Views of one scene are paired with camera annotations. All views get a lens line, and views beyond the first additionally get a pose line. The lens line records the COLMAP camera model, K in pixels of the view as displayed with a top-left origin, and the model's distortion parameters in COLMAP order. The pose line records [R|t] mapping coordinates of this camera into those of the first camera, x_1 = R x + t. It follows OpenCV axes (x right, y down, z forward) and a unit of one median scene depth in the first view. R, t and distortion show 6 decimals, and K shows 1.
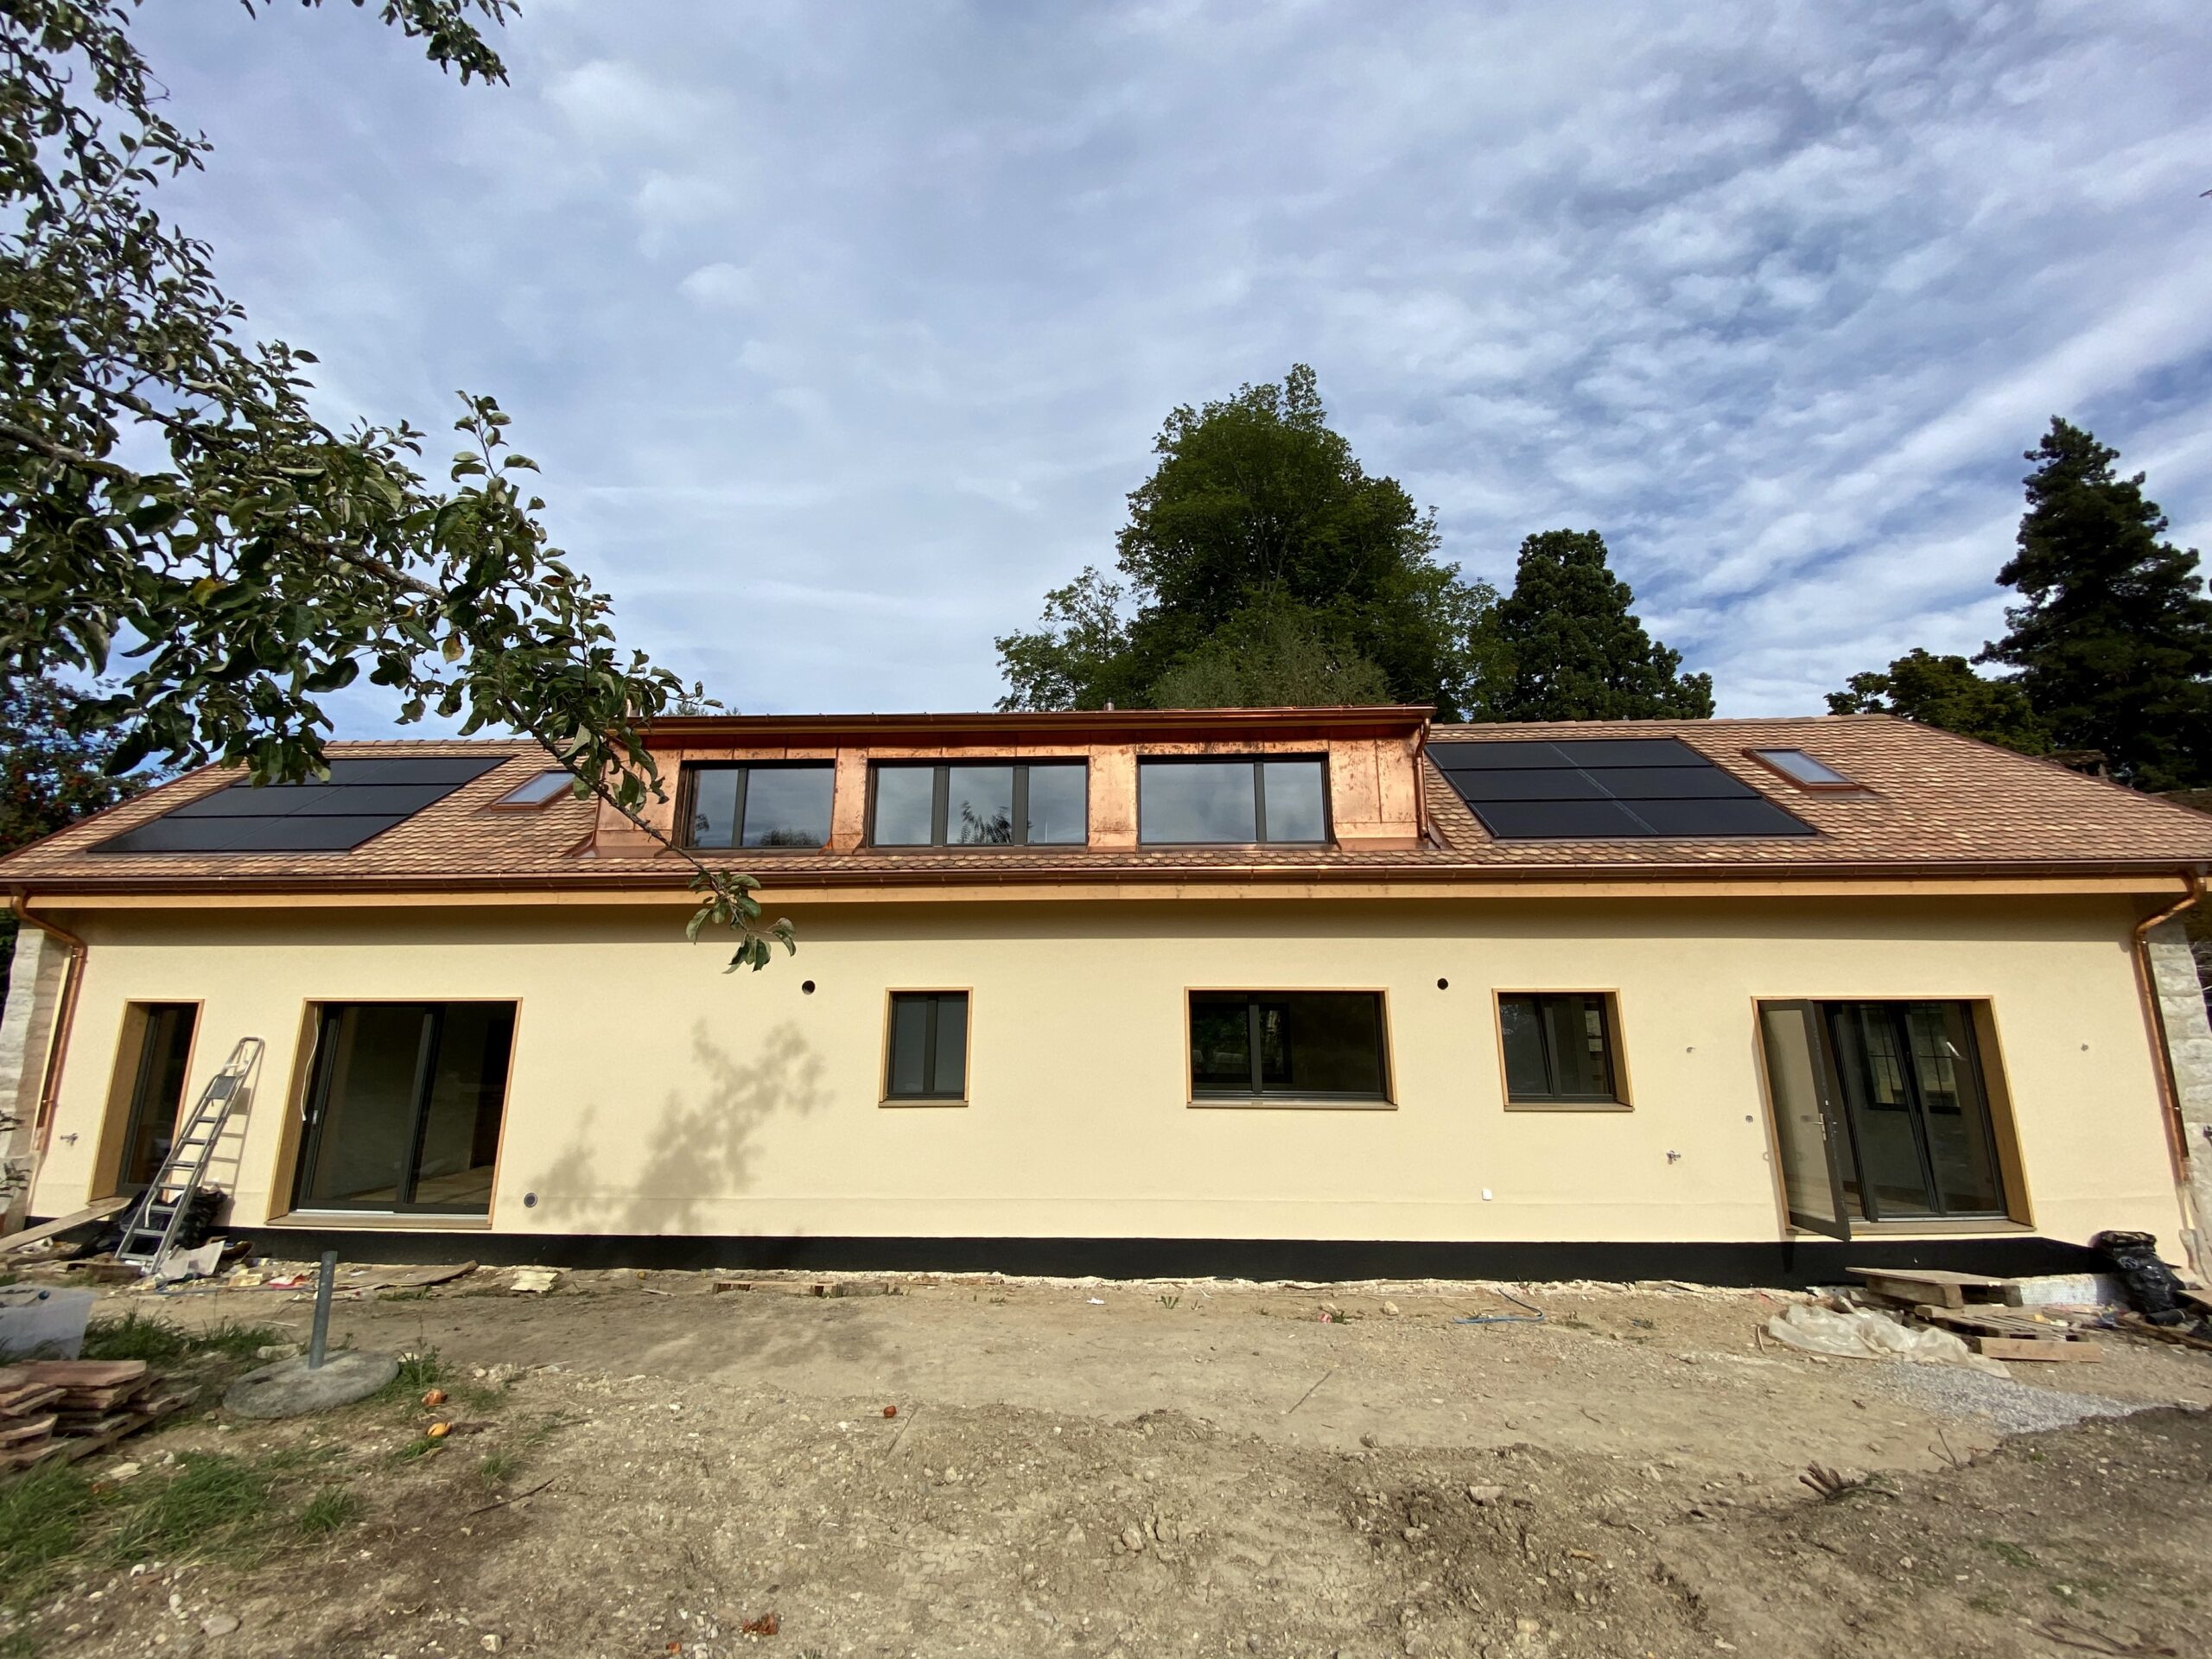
lens RADIAL K [[892.3, 0, 1103.6], [0, 892.3, 835.9], [0, 0, 1]] dist [0.038252, -0.028850]
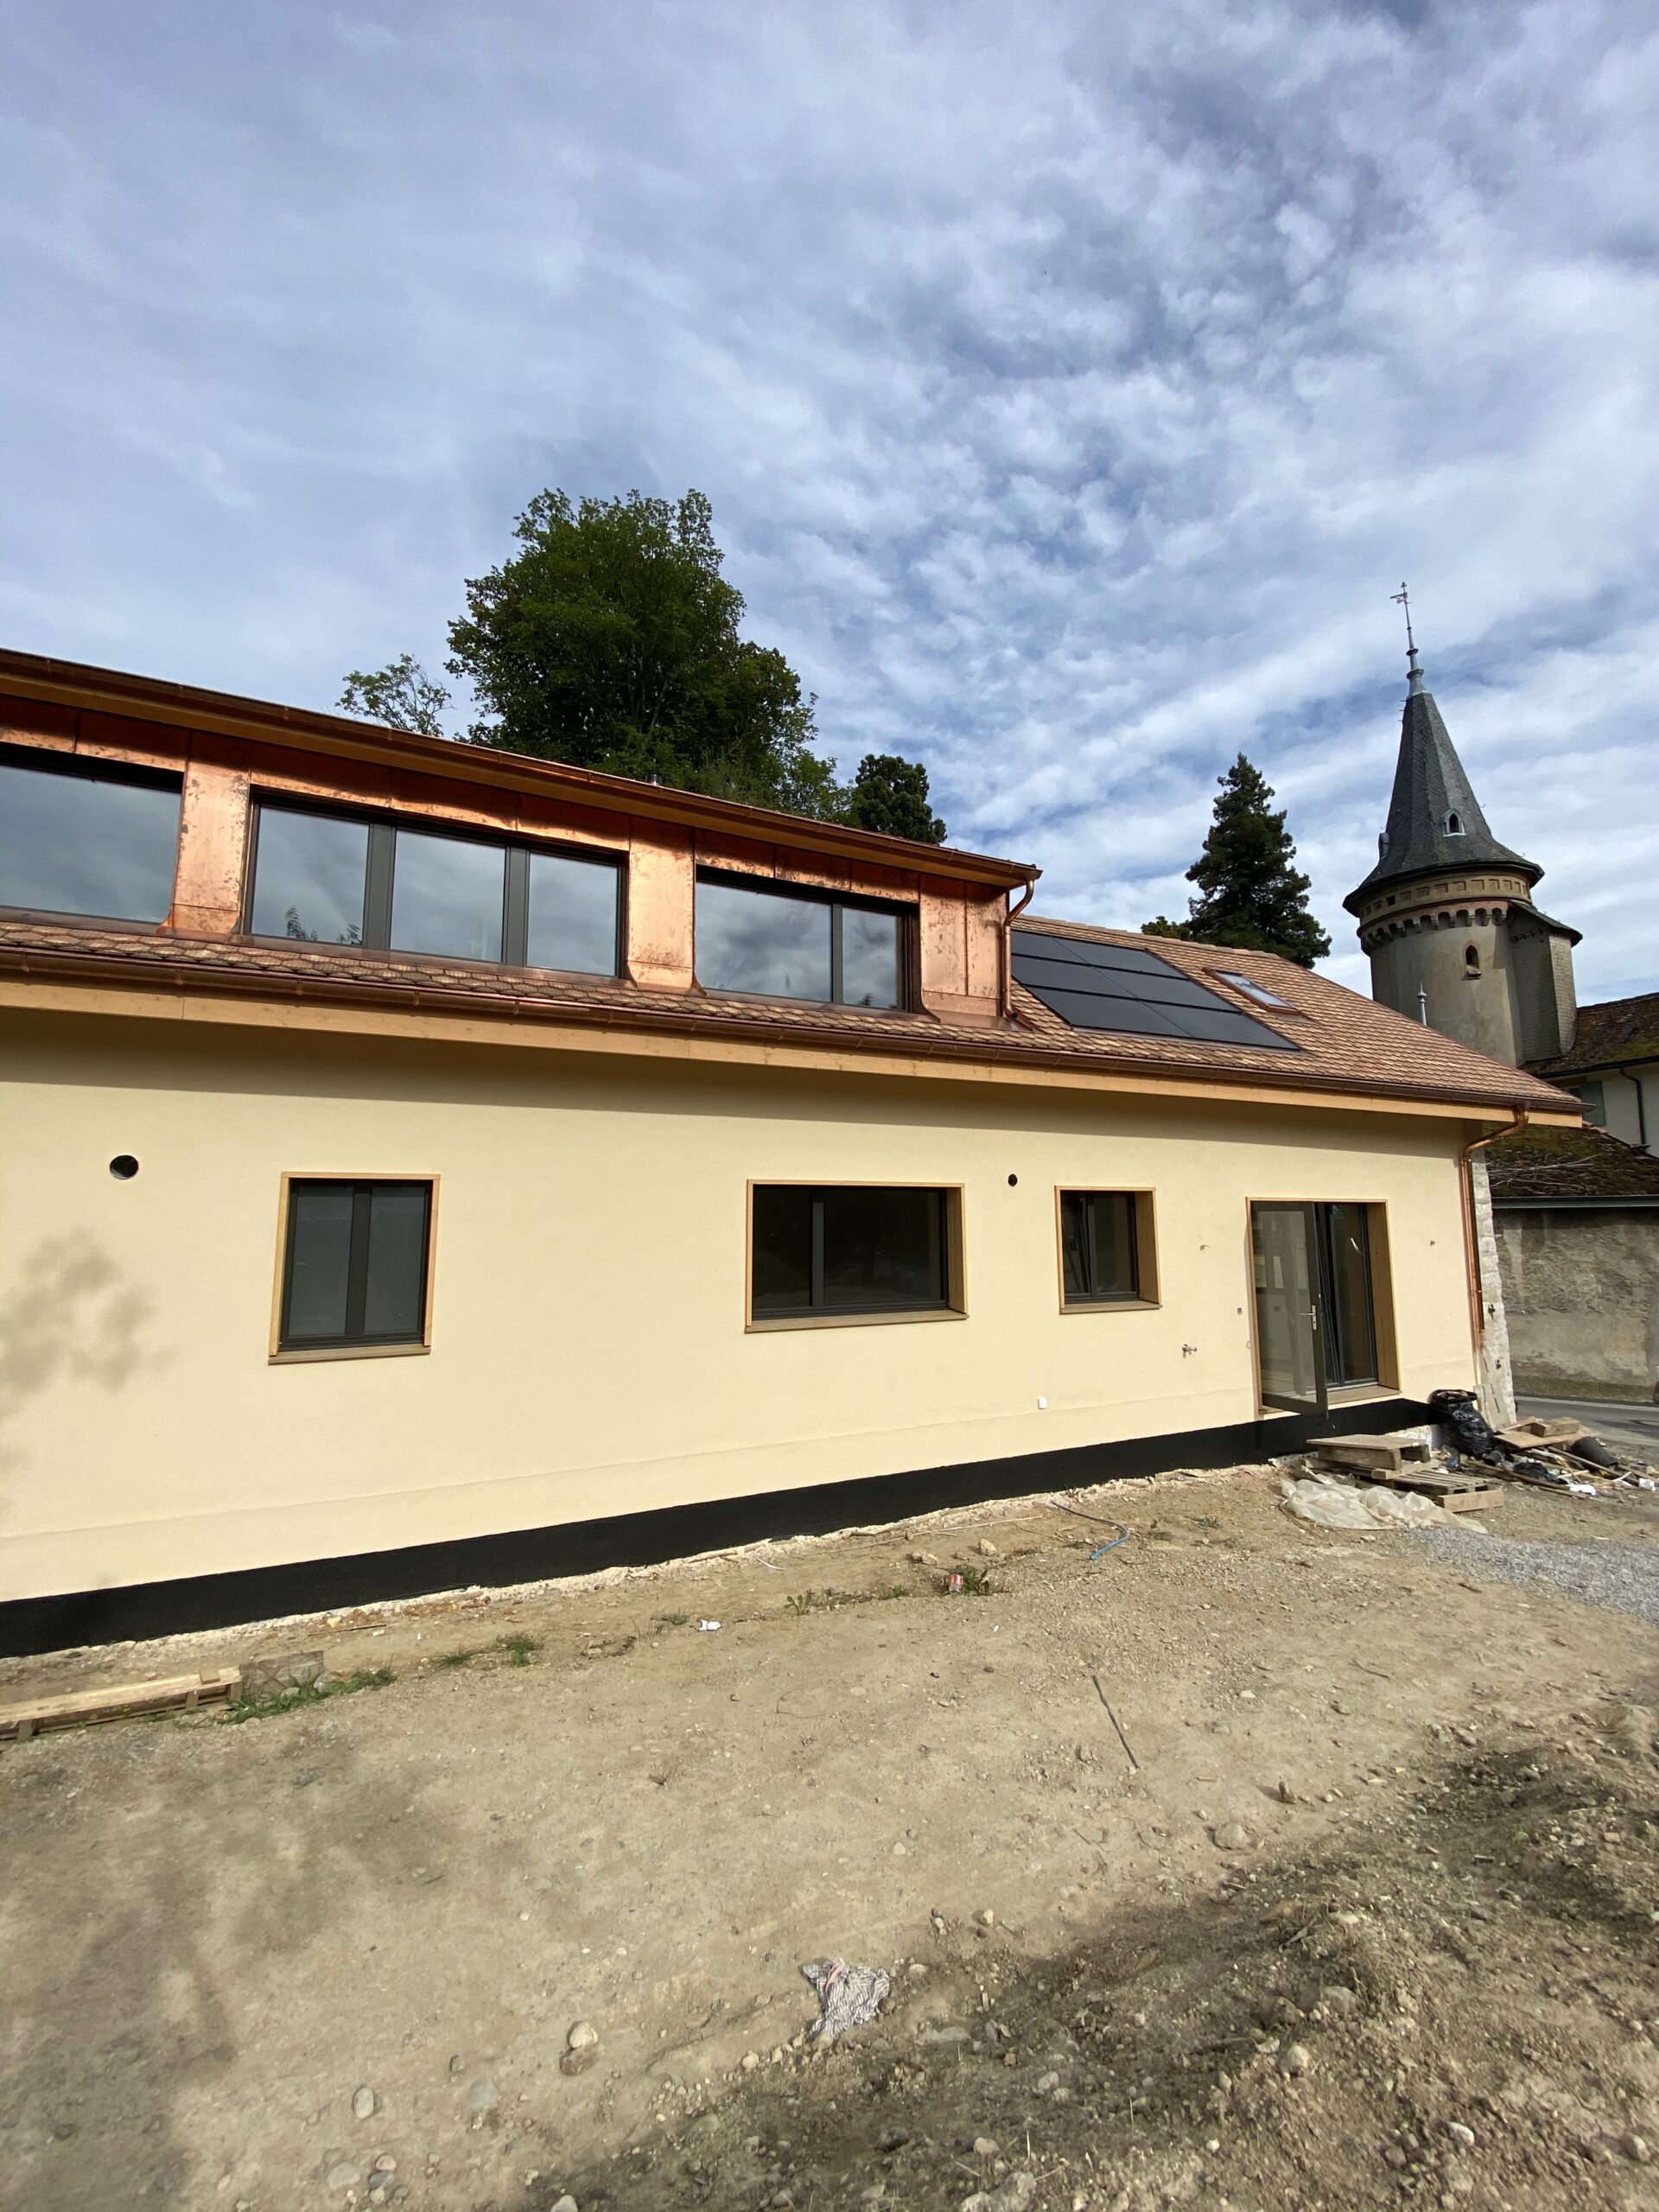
lens RADIAL K [[892.3, 0, 829.5], [0, 892.3, 1106.0], [0, 0, 1]] dist [0.038252, -0.028850]
pose [[0.878430, 0.057913, 0.474349, -0.215833], [-0.101473, 0.992598, 0.066729, 0.048078], [-0.466973, -0.106750, 0.877805, 0.297399]]
